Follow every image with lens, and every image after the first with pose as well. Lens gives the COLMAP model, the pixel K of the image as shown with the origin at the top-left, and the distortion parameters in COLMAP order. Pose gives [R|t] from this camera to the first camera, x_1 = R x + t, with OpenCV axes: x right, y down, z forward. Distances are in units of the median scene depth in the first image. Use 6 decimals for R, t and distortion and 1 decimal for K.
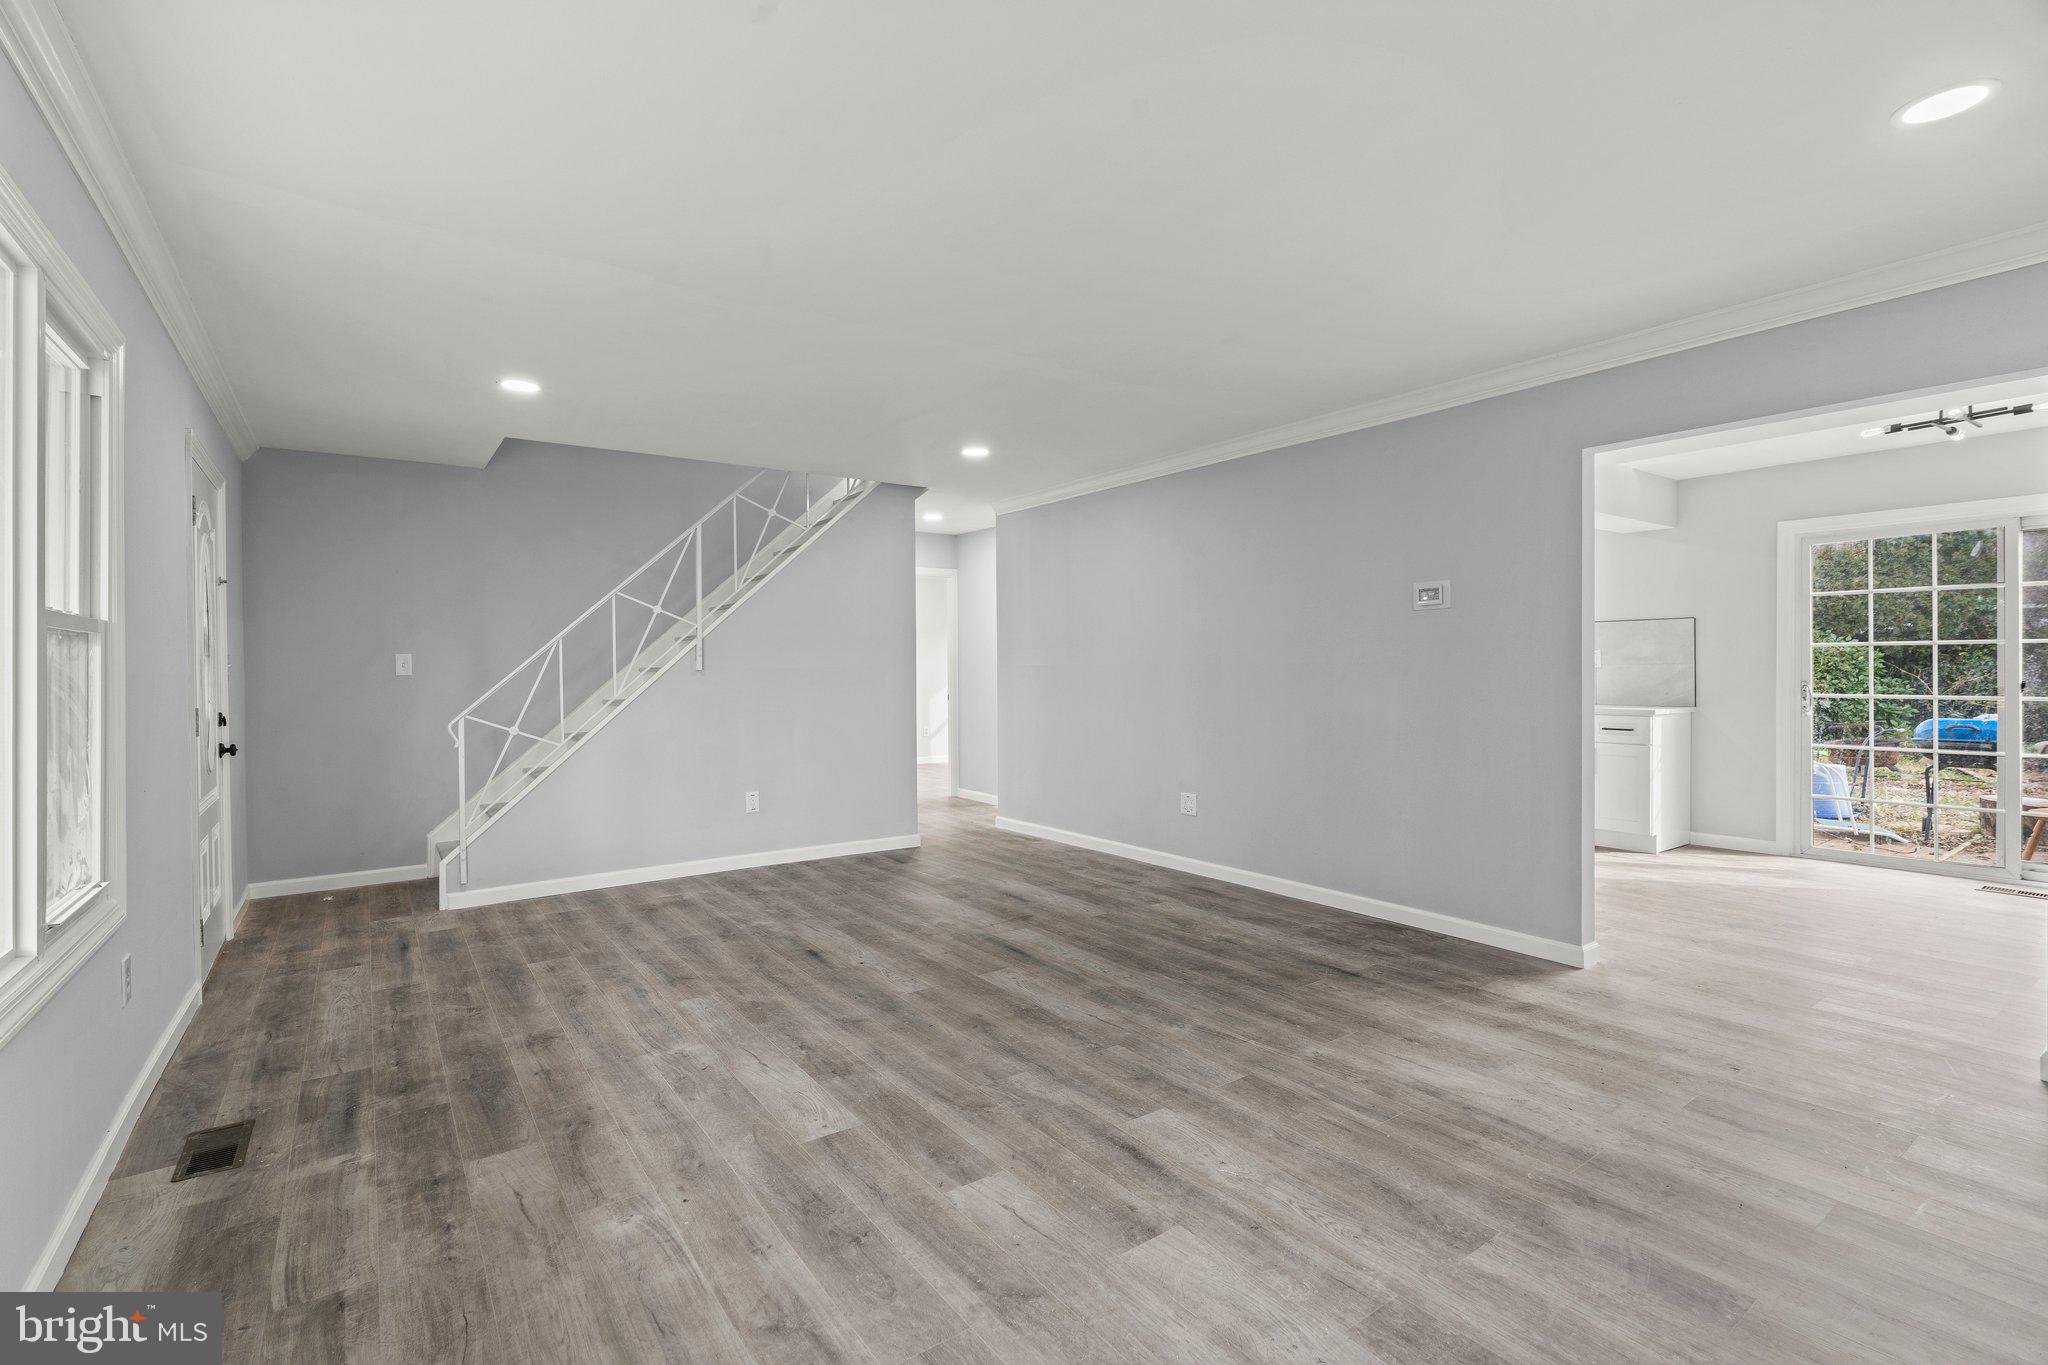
lens RADIAL K [[943.3, 0, 1012.3], [0, 943.3, 682.0], [0, 0, 1]] dist [-0.000546, 0.000888]
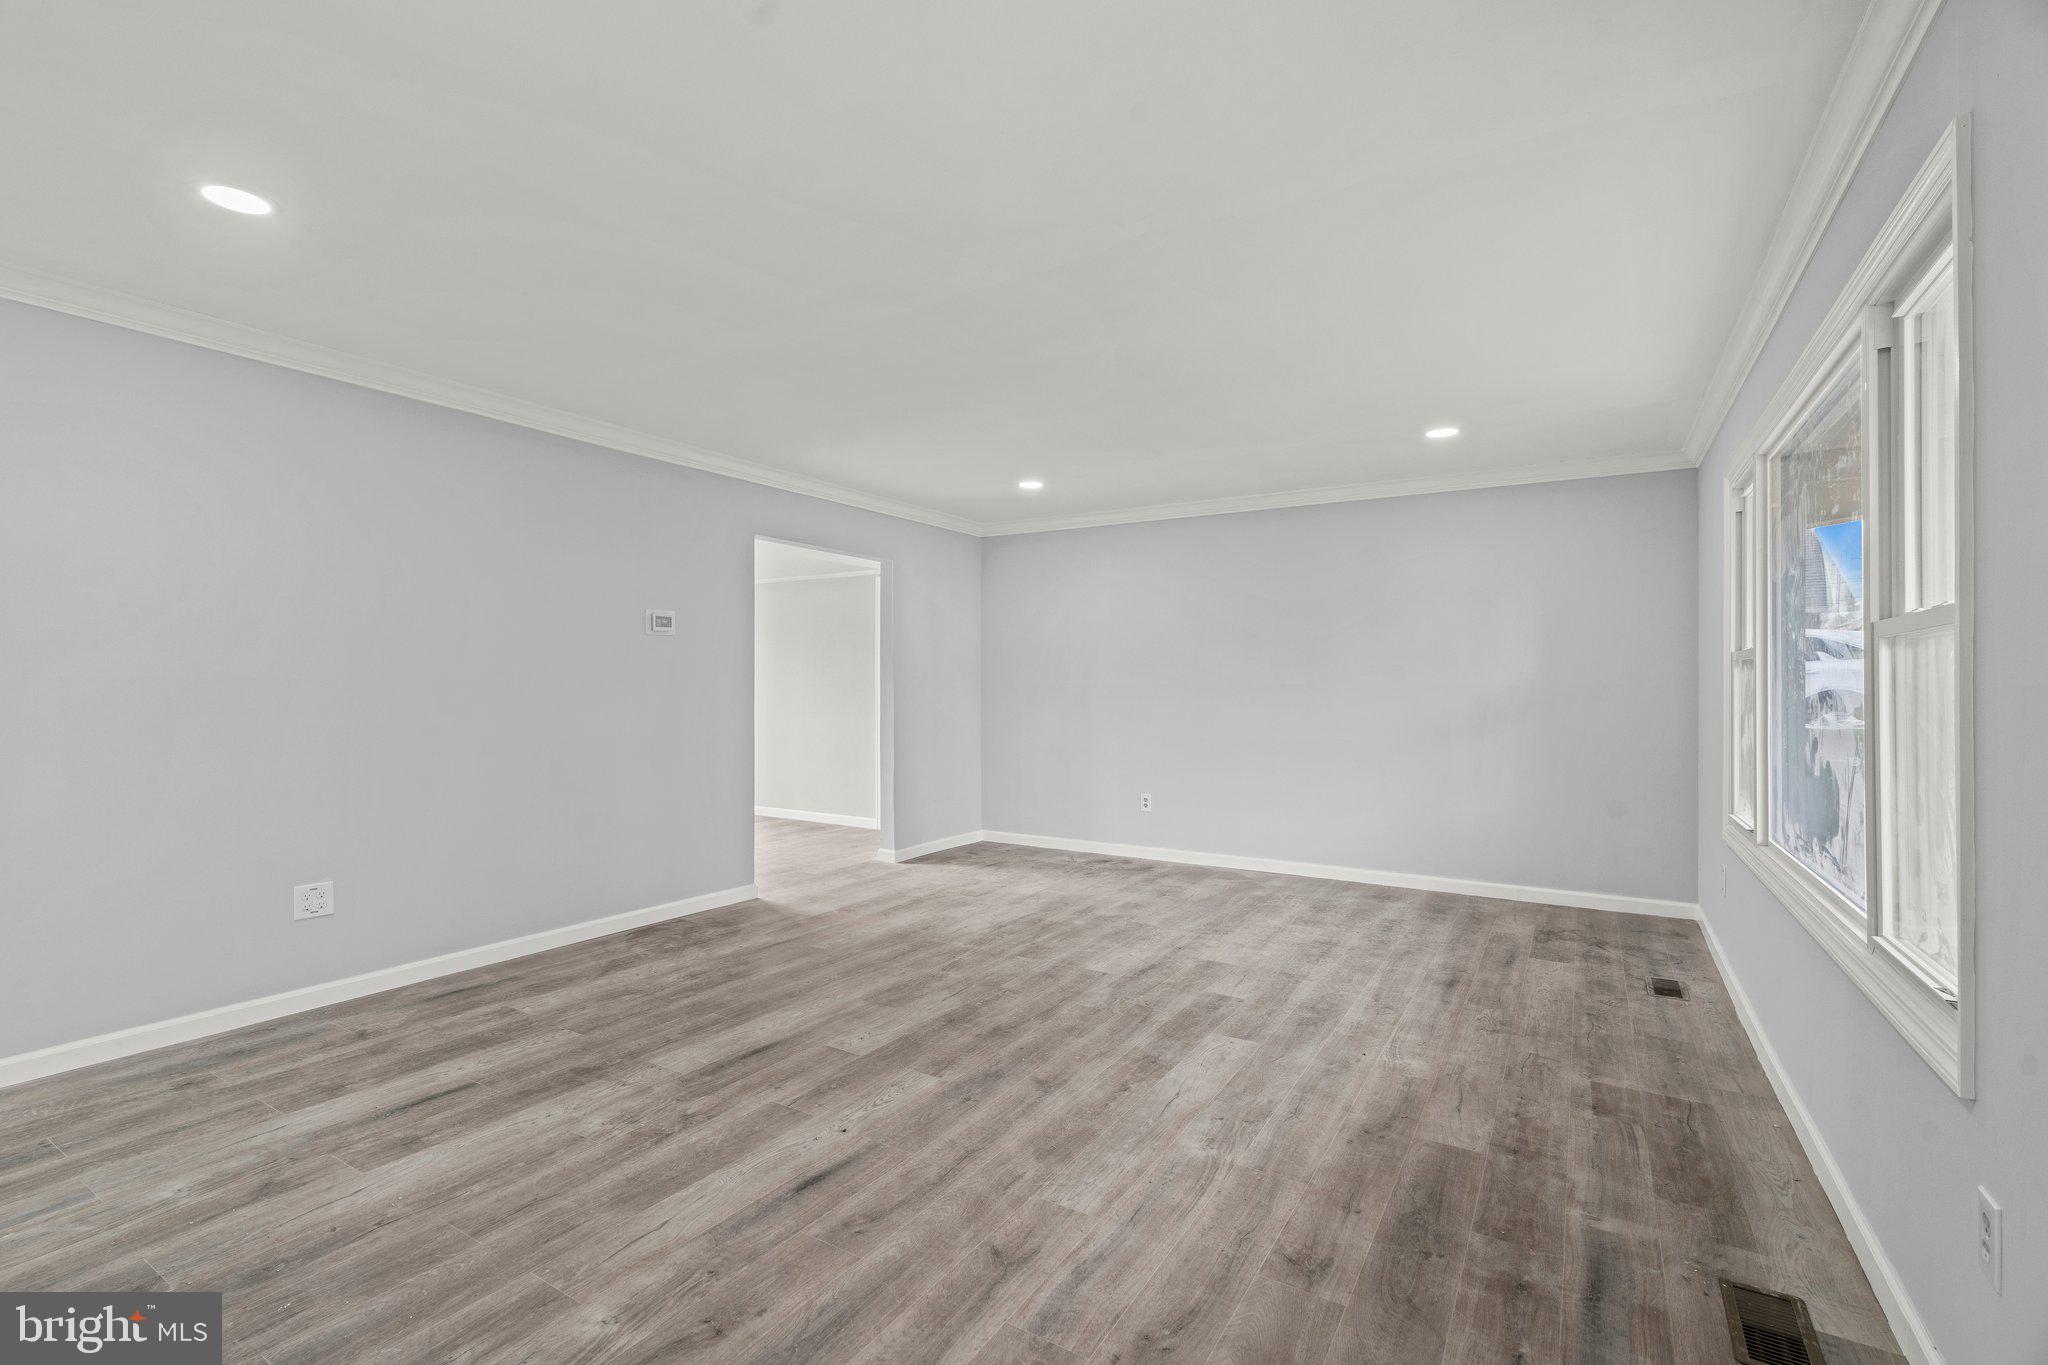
lens RADIAL K [[943.3, 0, 1013.0], [0, 943.3, 681.2], [0, 0, 1]] dist [-0.000546, 0.000888]
pose [[-0.408171, 0.012768, 0.912816, -1.100979], [0.013066, 0.999881, -0.008144, -0.009461], [-0.912812, 0.008602, -0.408290, 1.576383]]
